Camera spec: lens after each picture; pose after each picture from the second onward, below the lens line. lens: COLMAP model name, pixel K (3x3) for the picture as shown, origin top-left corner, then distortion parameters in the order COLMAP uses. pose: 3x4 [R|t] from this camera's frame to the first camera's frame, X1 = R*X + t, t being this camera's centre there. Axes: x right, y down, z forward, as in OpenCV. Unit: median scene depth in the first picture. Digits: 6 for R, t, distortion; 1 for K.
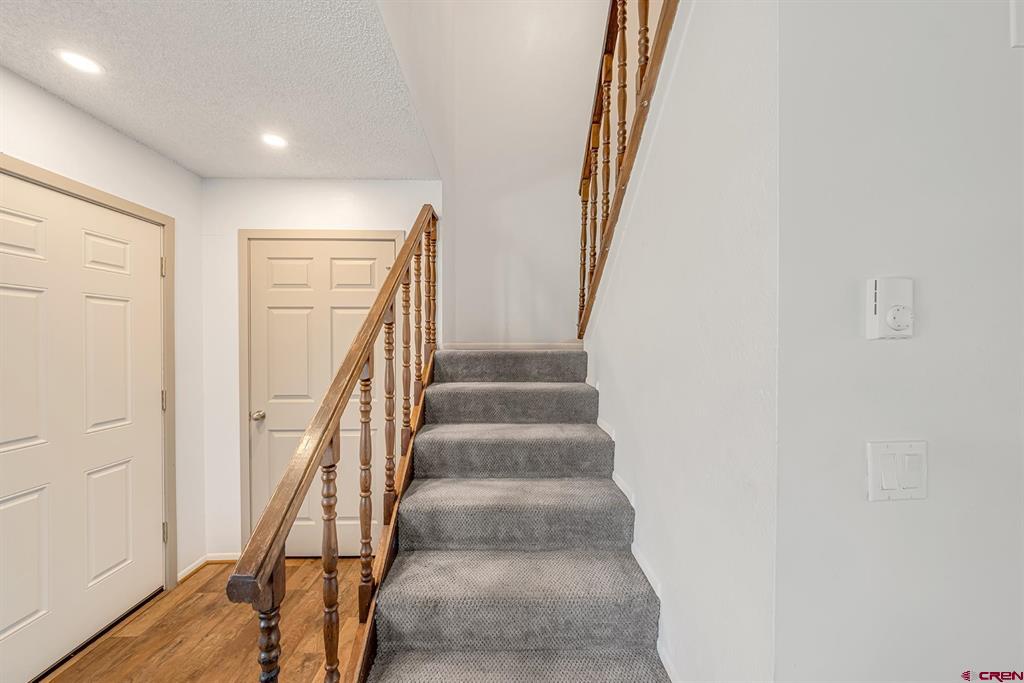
lens RADIAL K [[374.6, 0, 516.1], [0, 374.6, 345.2], [0, 0, 1]] dist [-0.008072, 0.000002]
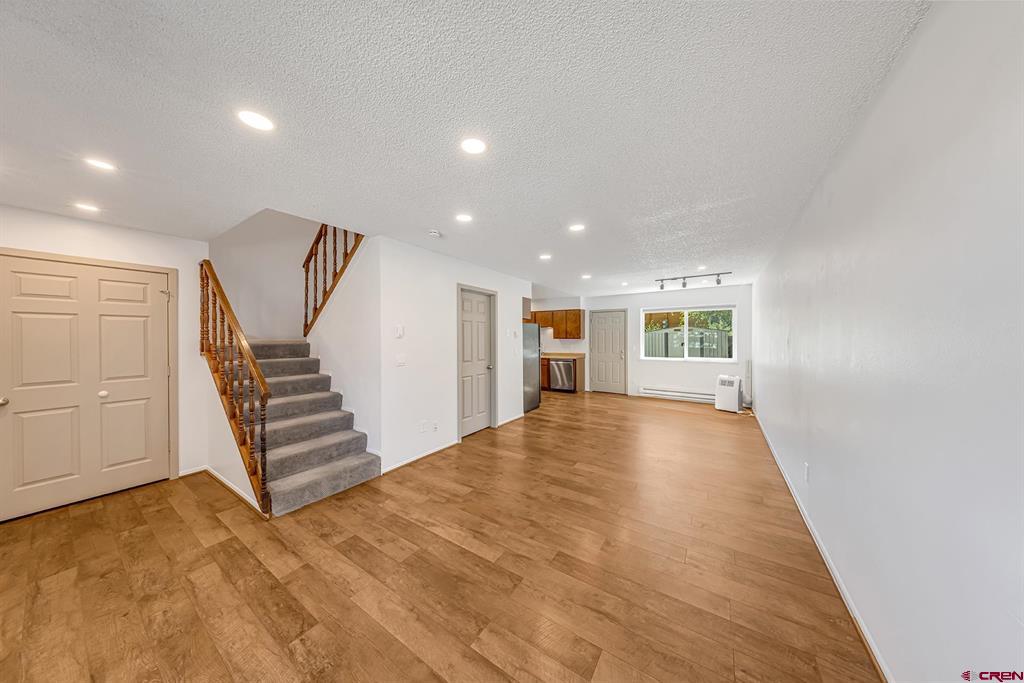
lens RADIAL K [[310.0, 0, 510.5], [0, 310.0, 340.4], [0, 0, 1]] dist [0.000108, 0.000231]
pose [[0.598195, -0.011777, 0.801264, -0.547915], [0.014438, 0.999888, 0.003917, 0.012841], [-0.801220, 0.009225, 0.598298, -0.990396]]
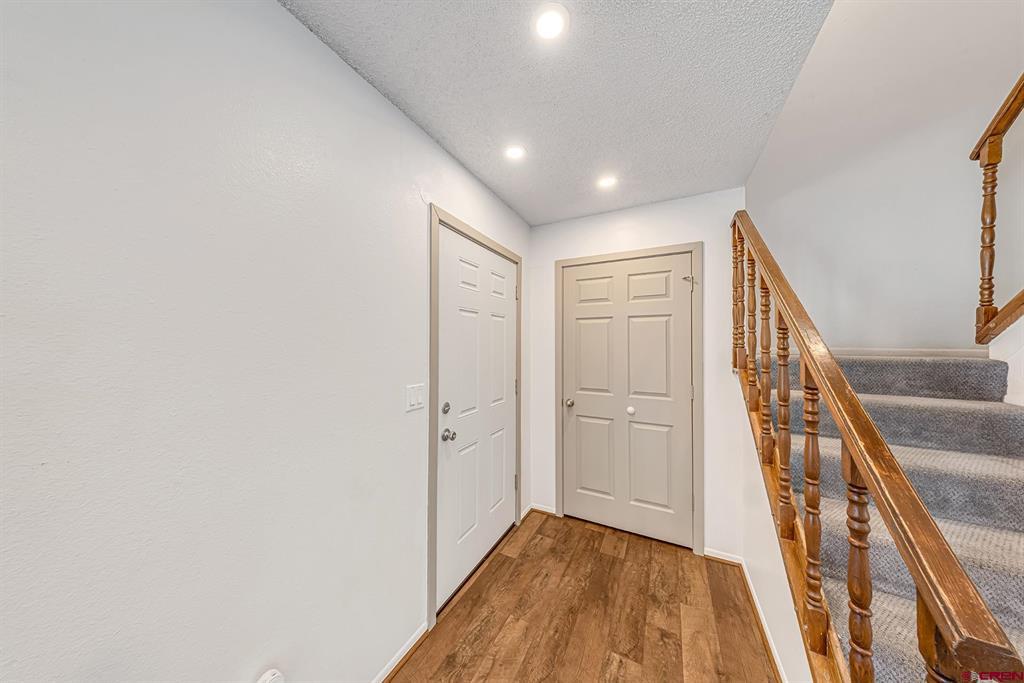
lens RADIAL K [[310.0, 0, 507.9], [0, 310.0, 337.1], [0, 0, 1]] dist [0.000108, 0.000231]
pose [[0.867296, -0.007774, -0.497733, -0.366157], [-0.008851, 0.999479, -0.031034, -0.002153], [0.497715, 0.031321, 0.866775, -0.034849]]
